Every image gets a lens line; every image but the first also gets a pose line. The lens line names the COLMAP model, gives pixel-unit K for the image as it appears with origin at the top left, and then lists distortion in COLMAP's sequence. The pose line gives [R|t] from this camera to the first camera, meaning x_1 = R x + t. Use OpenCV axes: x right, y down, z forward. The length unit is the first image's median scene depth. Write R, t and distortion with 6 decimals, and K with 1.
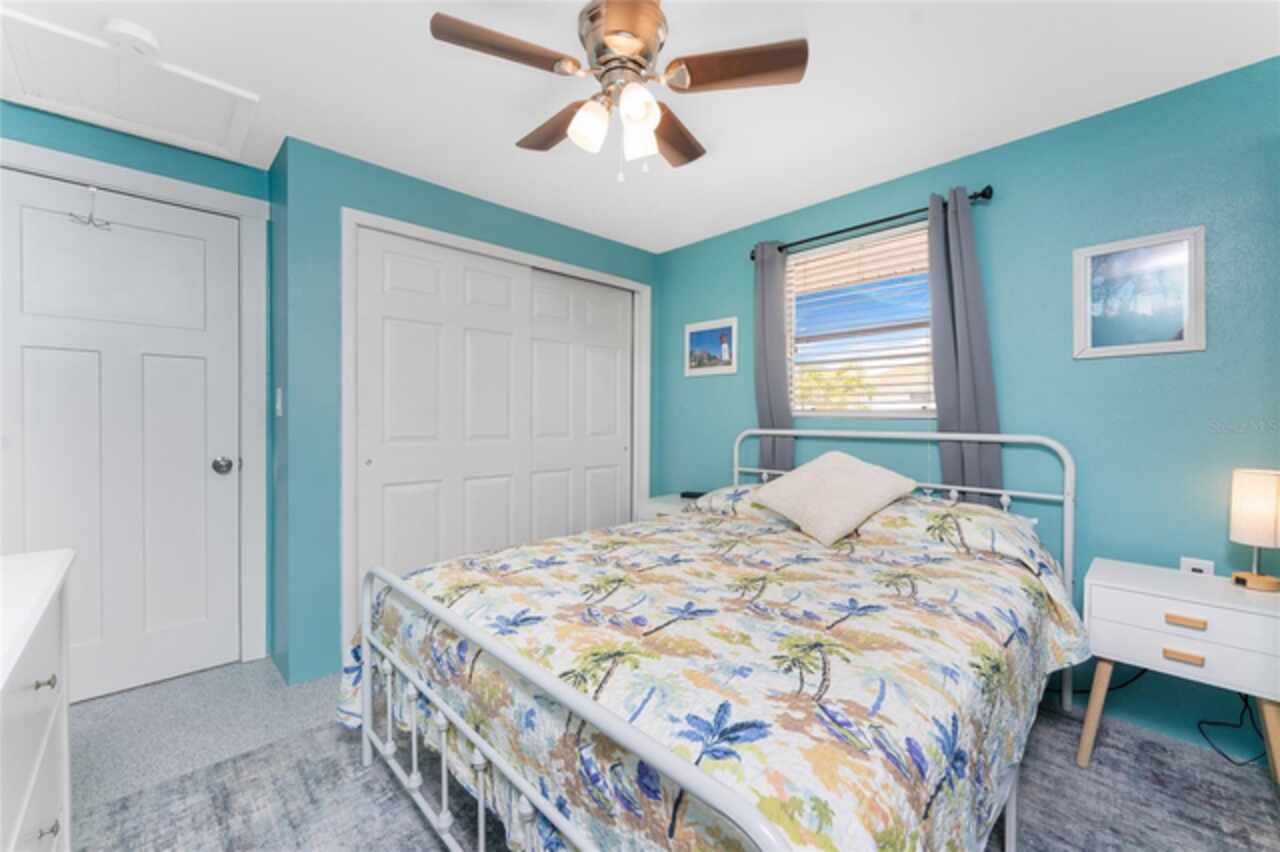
lens RADIAL K [[515.6, 0, 628.1], [0, 515.6, 425.9], [0, 0, 1]] dist [0.014397, -0.000231]
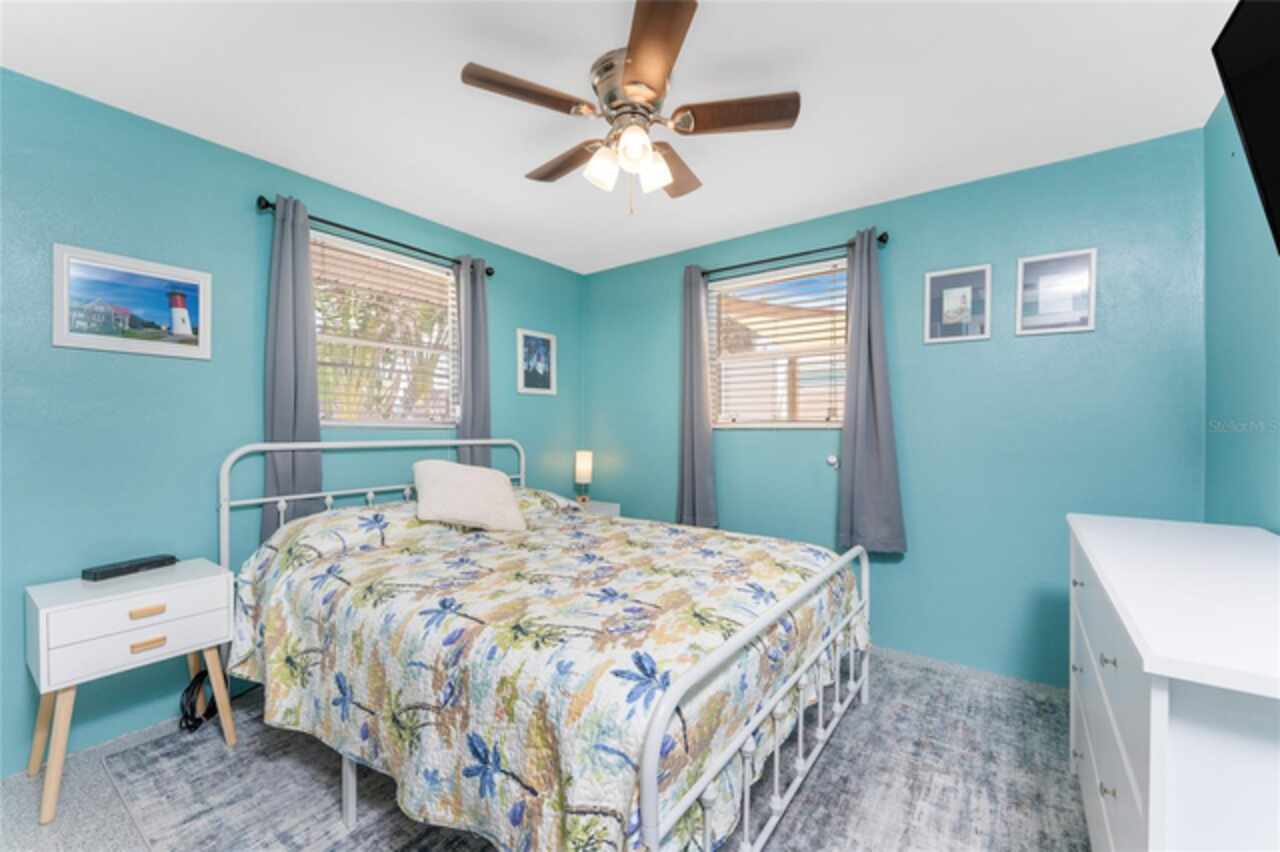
lens RADIAL K [[515.6, 0, 628.1], [0, 515.6, 425.9], [0, 0, 1]] dist [0.014397, -0.000231]
pose [[-0.173234, 0.000279, 0.984881, -0.705762], [0.011076, 0.999937, 0.001665, -0.017233], [-0.984818, 0.011196, -0.173226, 0.780939]]
